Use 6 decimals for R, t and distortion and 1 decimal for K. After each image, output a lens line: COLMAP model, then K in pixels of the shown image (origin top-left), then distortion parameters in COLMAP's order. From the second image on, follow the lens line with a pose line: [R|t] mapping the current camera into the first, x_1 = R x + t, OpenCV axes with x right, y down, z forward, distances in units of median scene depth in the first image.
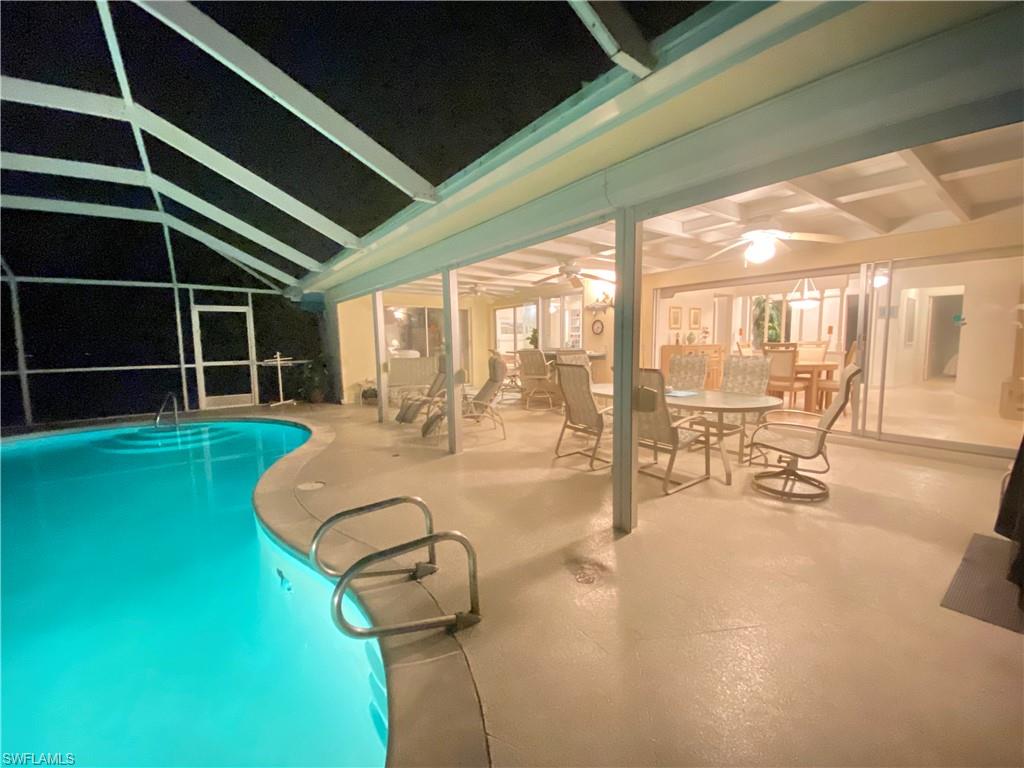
lens RADIAL K [[420.4, 0, 512.0], [0, 420.4, 384.0], [0, 0, 1]] dist [-0.001345, -0.000246]
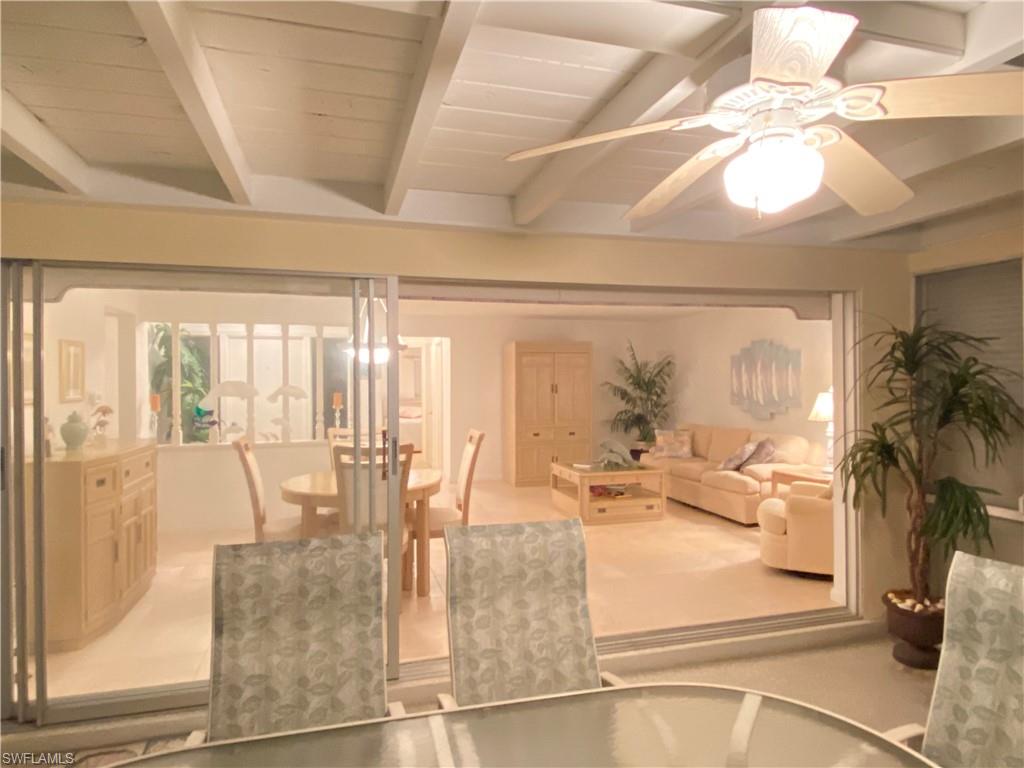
lens RADIAL K [[624.6, 0, 512.0], [0, 624.6, 384.0], [0, 0, 1]] dist [-0.000109, -0.000153]
pose [[0.357442, 0.003784, 0.933928, 0.075502], [0.105061, 0.993481, -0.044235, -0.078836], [-0.928007, 0.113931, 0.354715, 0.444722]]
